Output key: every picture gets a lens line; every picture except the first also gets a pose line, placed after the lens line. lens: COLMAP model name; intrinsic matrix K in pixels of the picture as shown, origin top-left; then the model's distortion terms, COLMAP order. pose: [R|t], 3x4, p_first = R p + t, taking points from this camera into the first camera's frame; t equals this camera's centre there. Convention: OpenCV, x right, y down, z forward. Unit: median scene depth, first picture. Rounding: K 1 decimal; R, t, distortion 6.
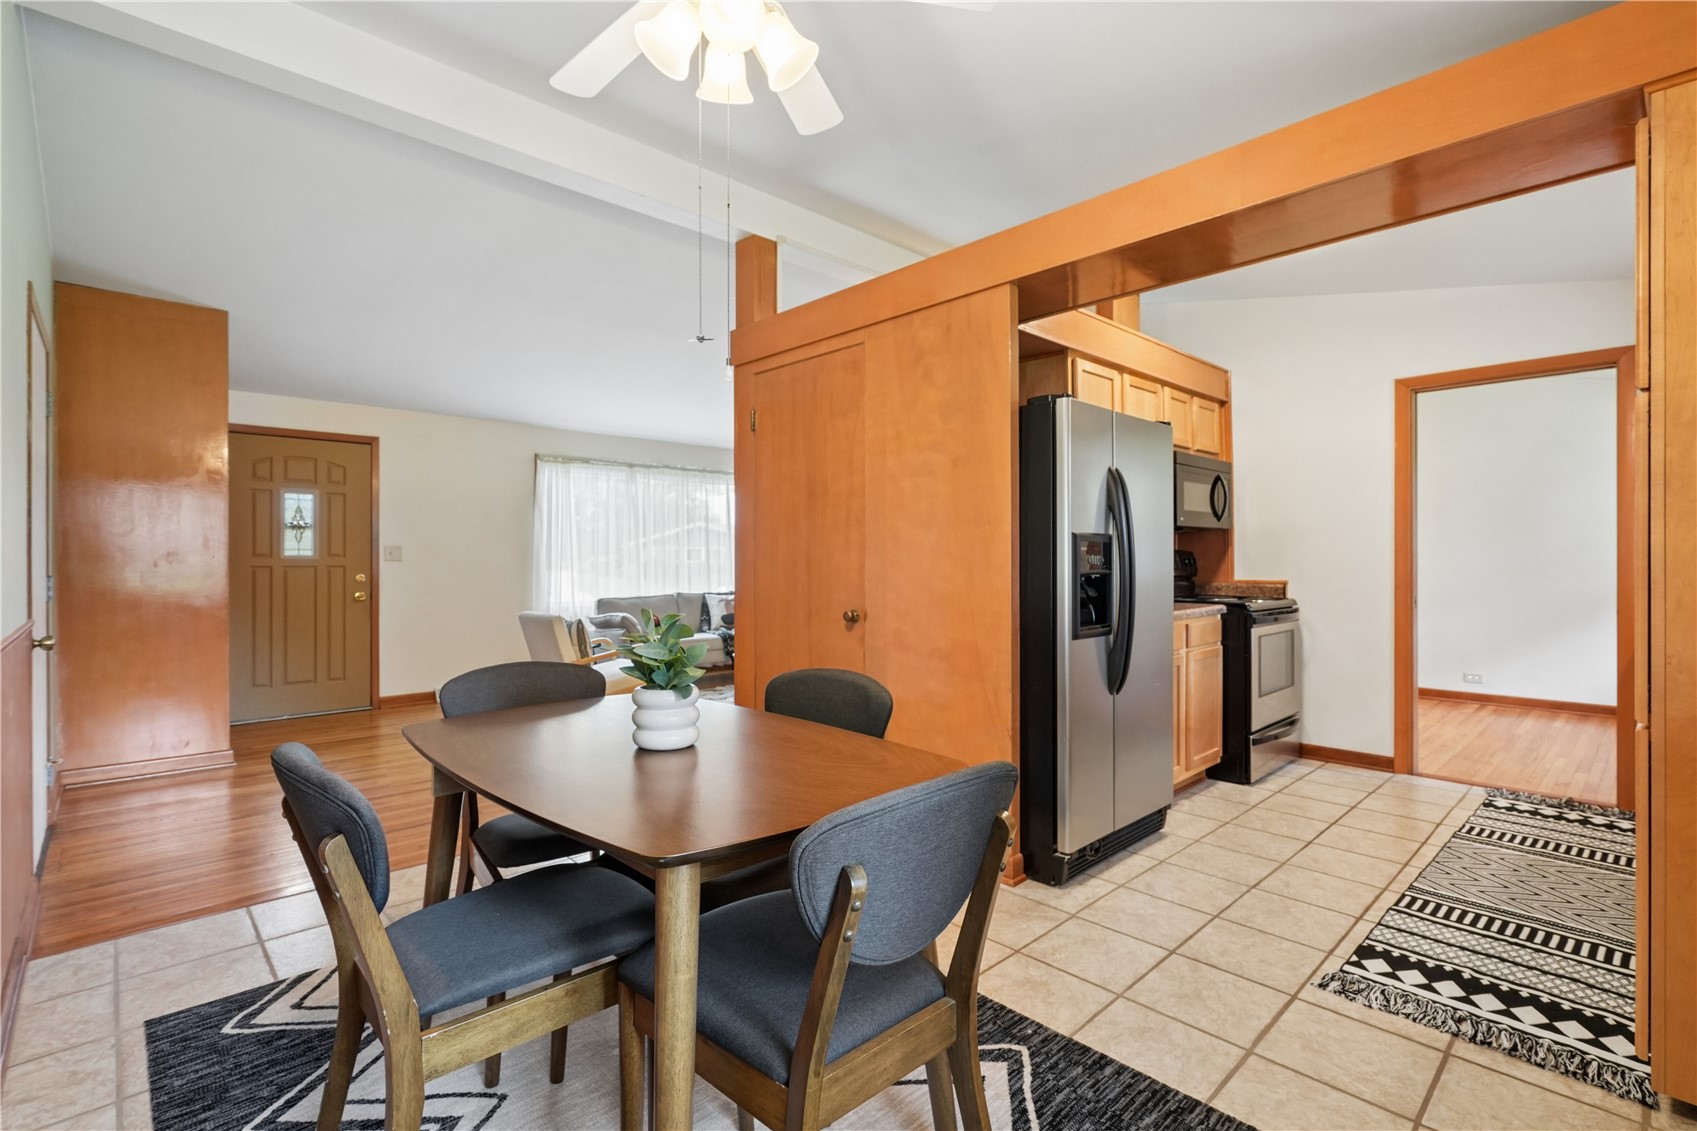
lens RADIAL K [[779.2, 0, 842.1], [0, 779.2, 562.2], [0, 0, 1]] dist [-0.002827, -0.001765]
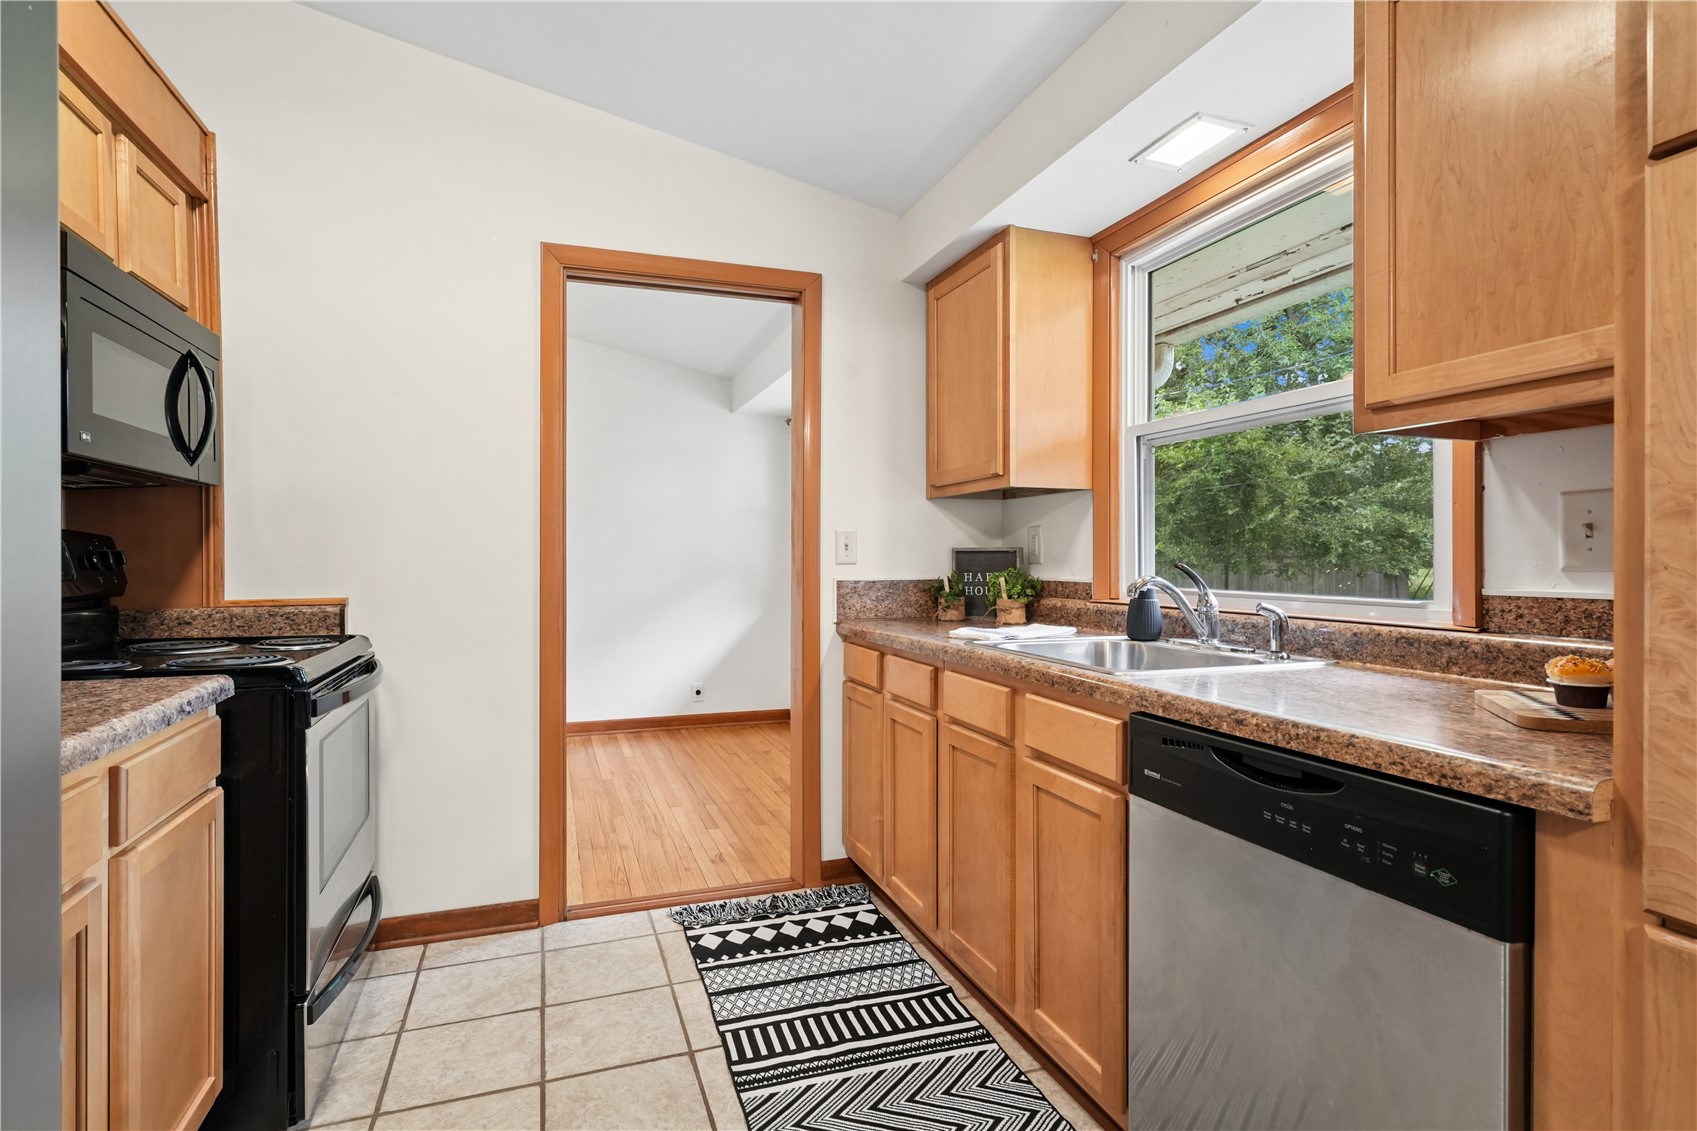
lens RADIAL K [[838.3, 0, 844.7], [0, 838.3, 557.9], [0, 0, 1]] dist [0.001903, -0.000800]
pose [[0.398717, 0.001734, 0.917072, 0.245836], [0.002509, 0.999992, -0.002982, 0.000712], [-0.917071, 0.003489, 0.398710, 0.581385]]
